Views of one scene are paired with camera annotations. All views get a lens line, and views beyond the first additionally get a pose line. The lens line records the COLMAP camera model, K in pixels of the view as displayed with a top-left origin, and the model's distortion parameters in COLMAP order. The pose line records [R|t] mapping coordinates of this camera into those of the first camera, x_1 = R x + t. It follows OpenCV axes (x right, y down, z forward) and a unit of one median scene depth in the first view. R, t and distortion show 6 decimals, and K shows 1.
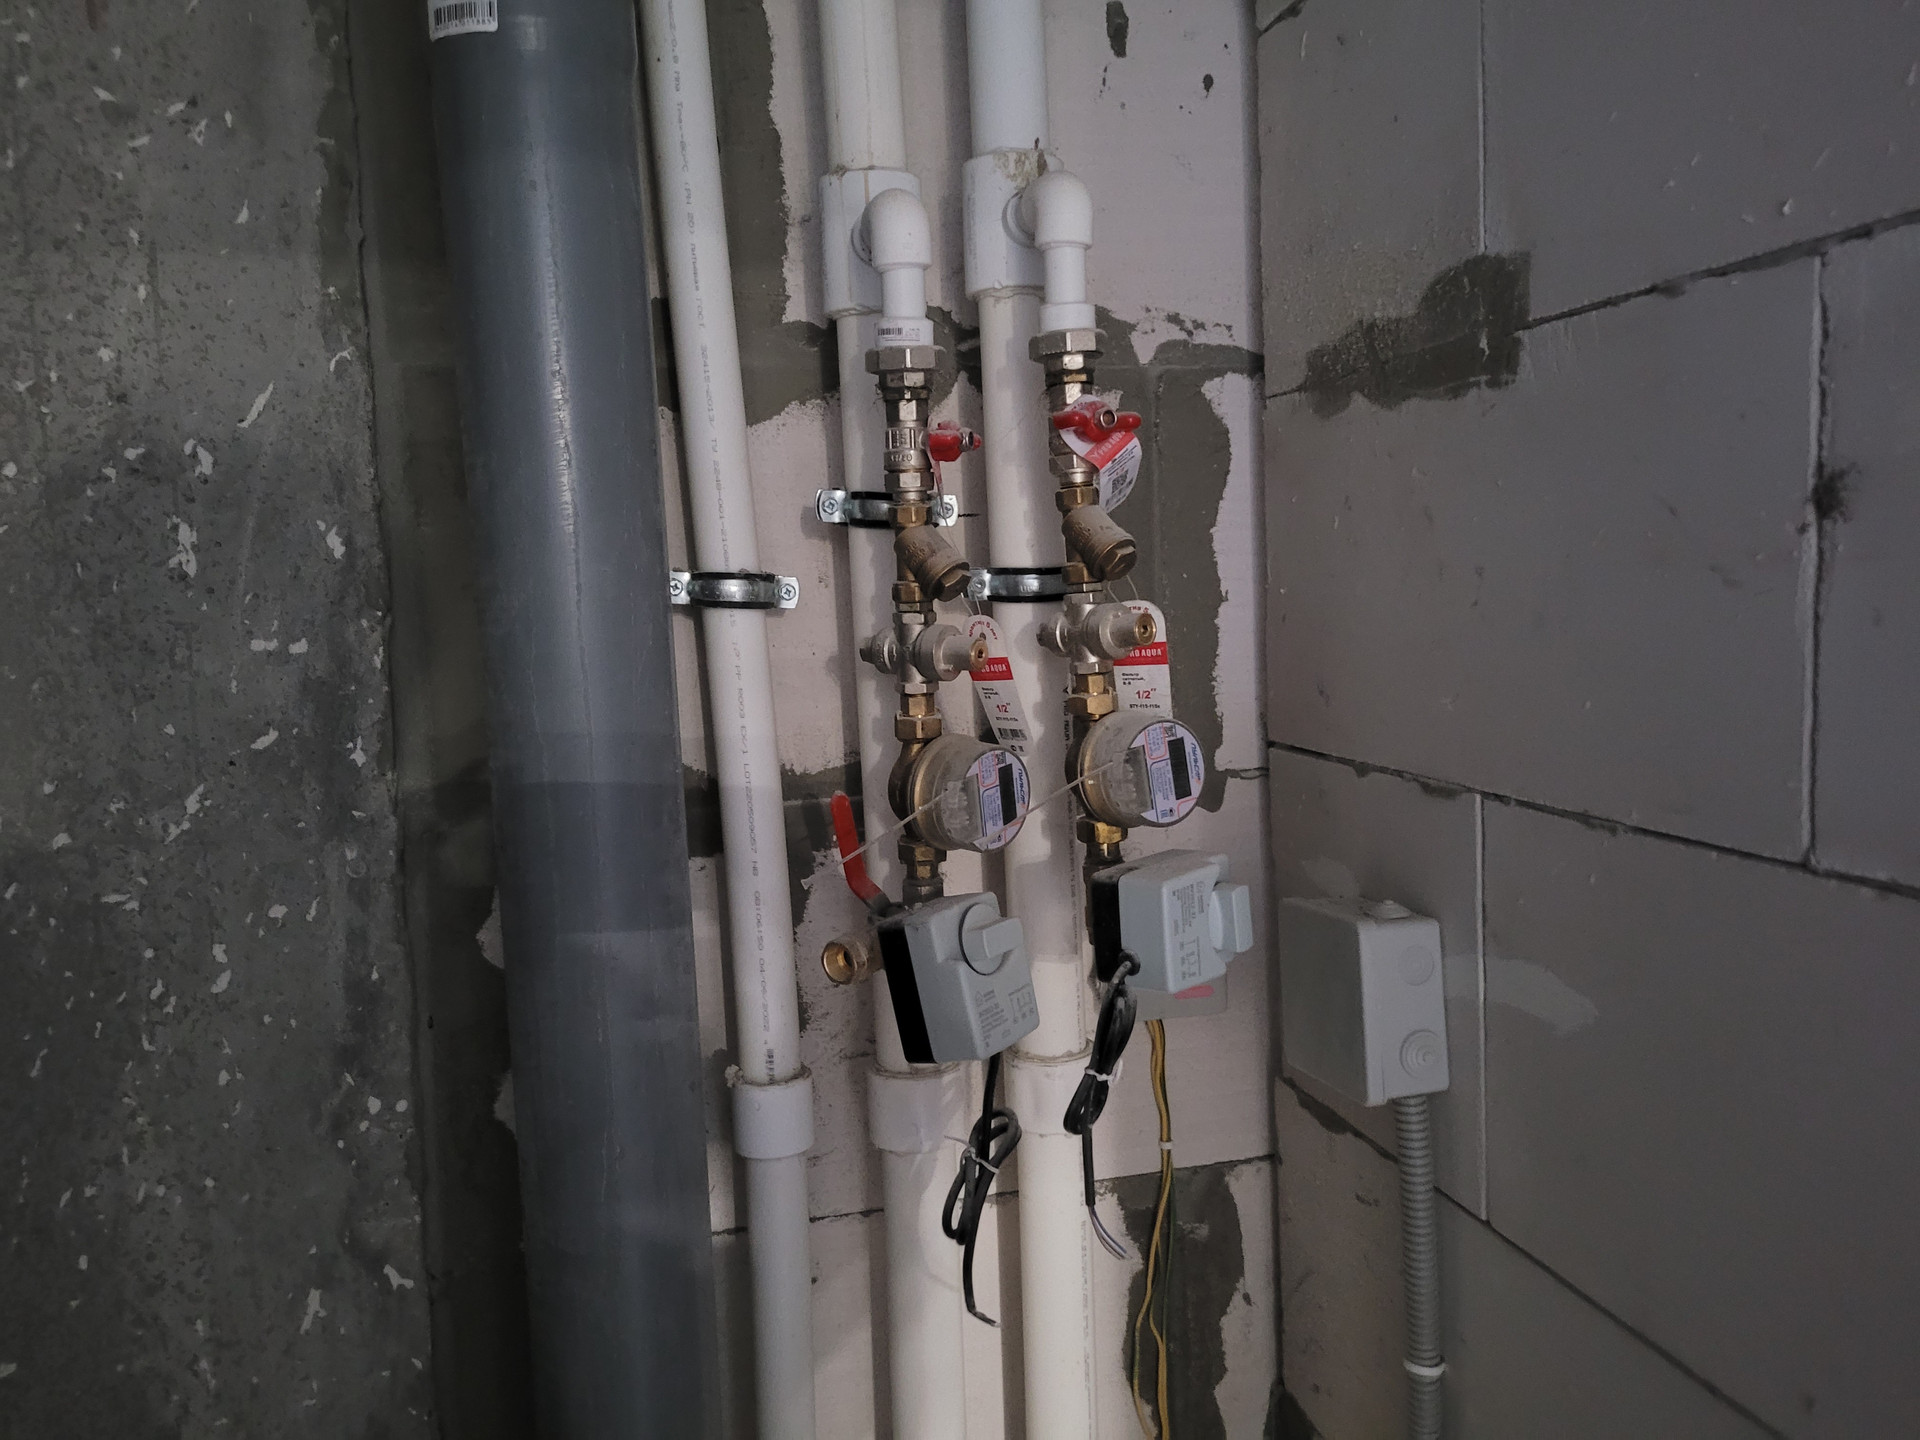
lens RADIAL K [[1441.3, 0, 960.0], [0, 1441.3, 720.0], [0, 0, 1]] dist [0.038695, -0.005238]
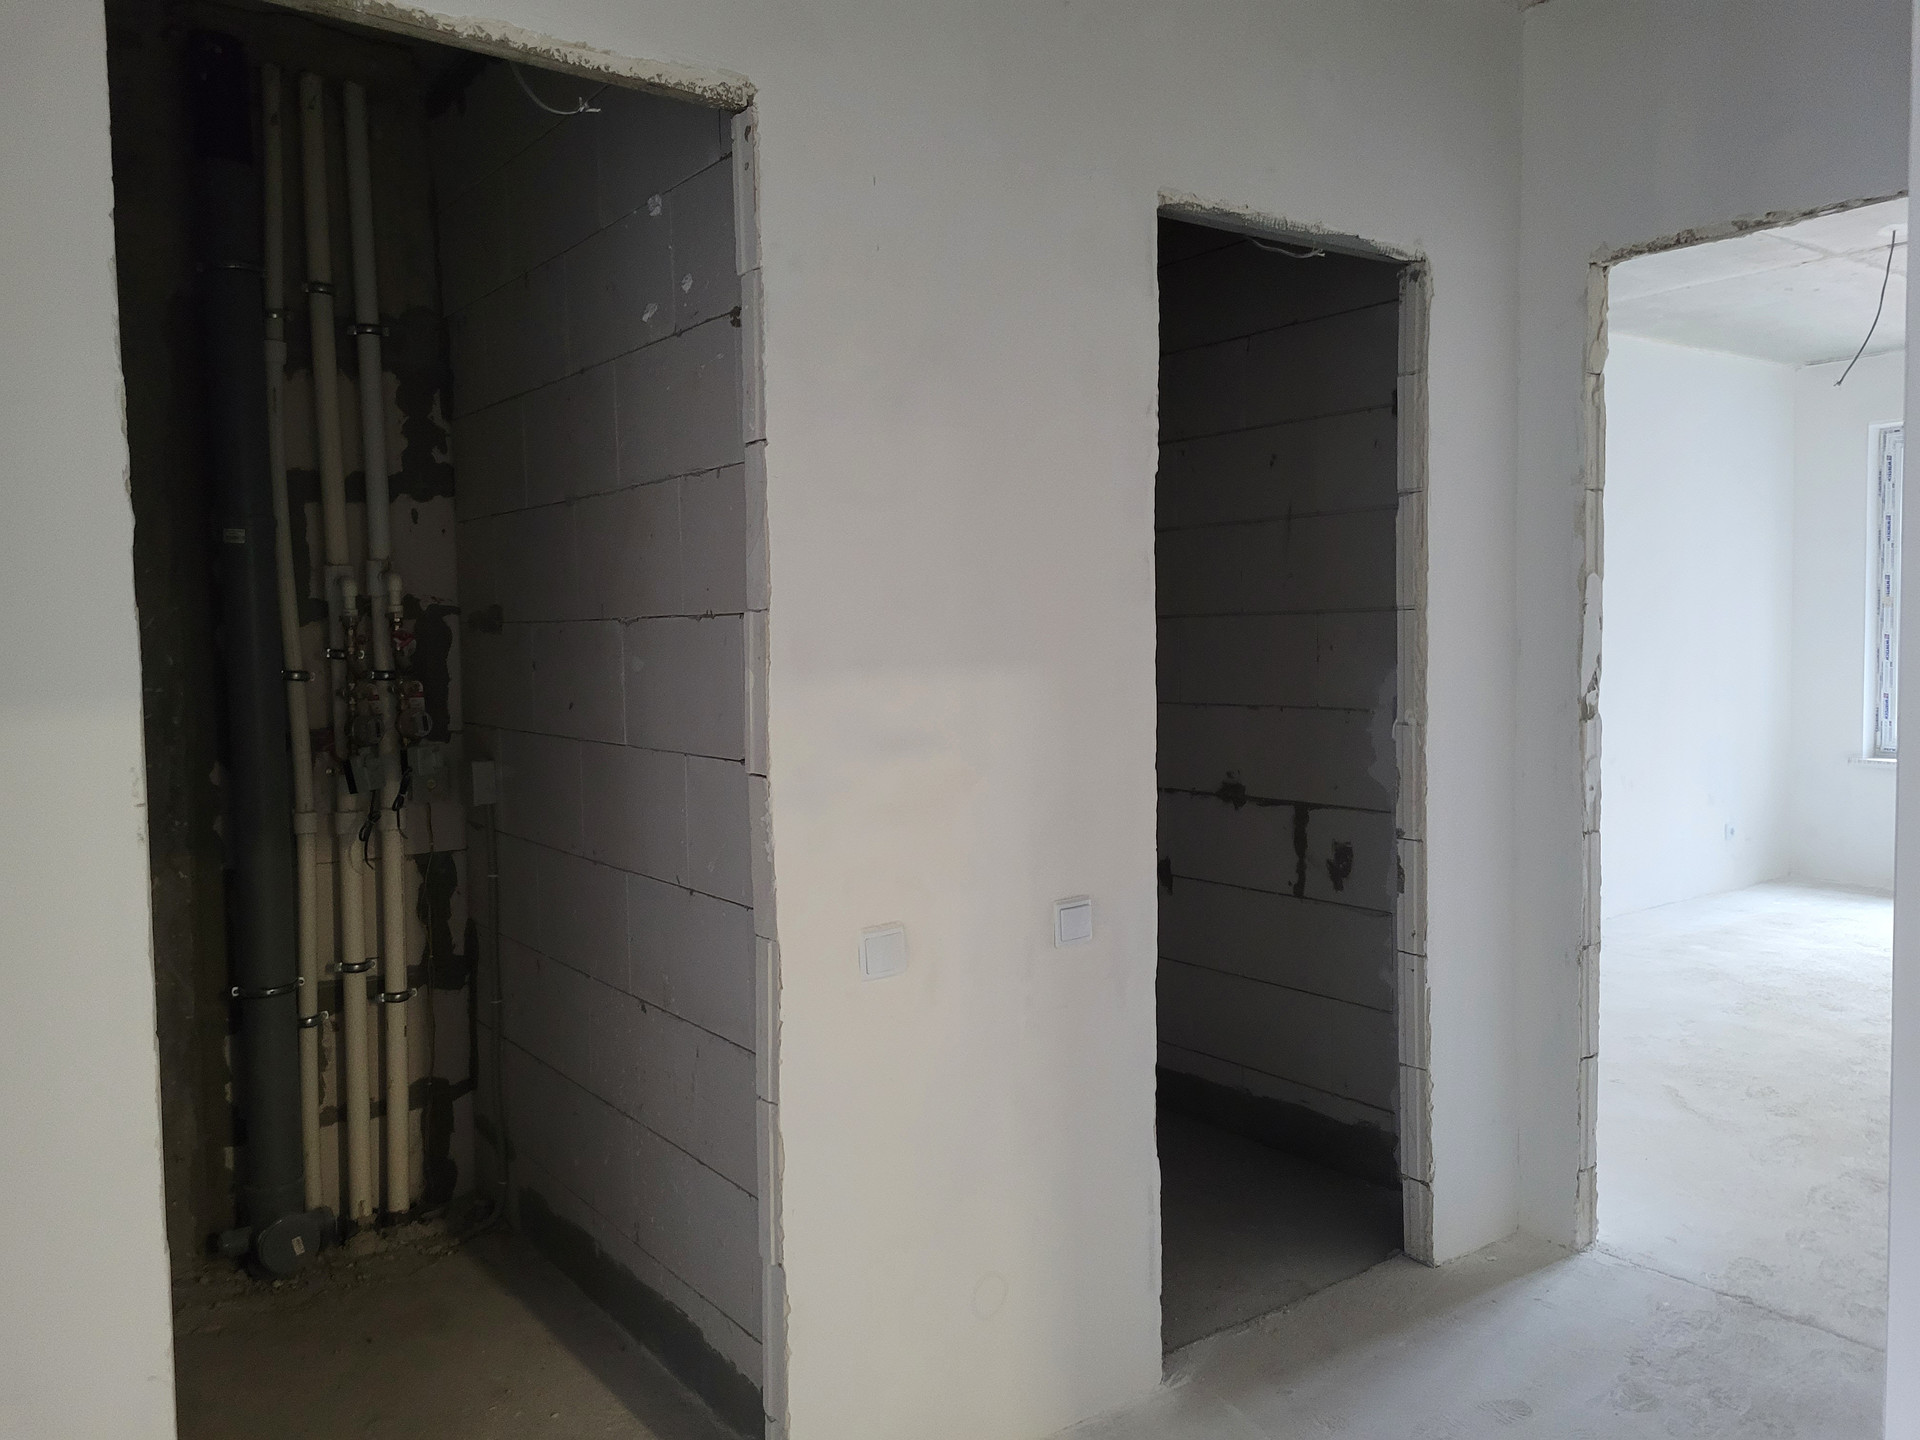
lens RADIAL K [[1441.3, 0, 960.0], [0, 1441.3, 720.0], [0, 0, 1]] dist [0.038695, -0.005238]
pose [[0.922992, 0.005837, 0.384776, -0.022245], [0.012587, 0.998892, -0.045348, 0.209957], [-0.384614, 0.046699, 0.921896, -3.030411]]
